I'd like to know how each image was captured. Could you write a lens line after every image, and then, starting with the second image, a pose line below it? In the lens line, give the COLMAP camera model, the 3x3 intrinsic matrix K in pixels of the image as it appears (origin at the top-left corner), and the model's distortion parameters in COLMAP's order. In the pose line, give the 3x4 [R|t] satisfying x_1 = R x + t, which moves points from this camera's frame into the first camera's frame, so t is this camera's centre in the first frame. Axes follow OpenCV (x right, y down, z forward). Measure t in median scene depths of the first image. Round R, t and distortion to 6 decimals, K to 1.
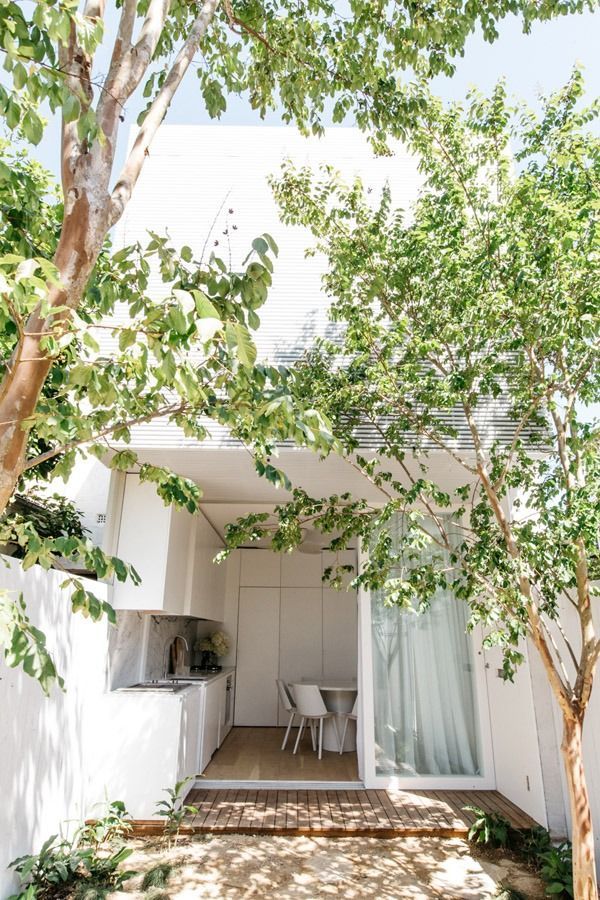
lens RADIAL K [[529.2, 0, 299.8], [0, 529.2, 450.0], [0, 0, 1]] dist [-0.009951, -0.001540]
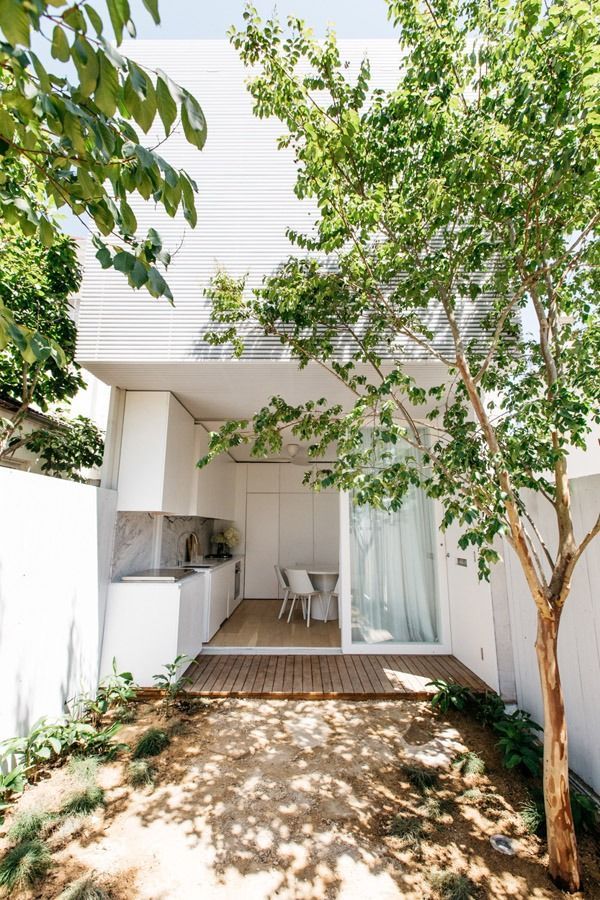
lens RADIAL K [[401.1, 0, 298.7], [0, 401.1, 449.3], [0, 0, 1]] dist [0.003115, -0.002182]
pose [[0.999918, -0.009112, -0.009003, 0.043679], [0.010285, 0.990062, 0.140252, 0.061484], [0.007635, -0.140333, 0.990075, 0.192814]]
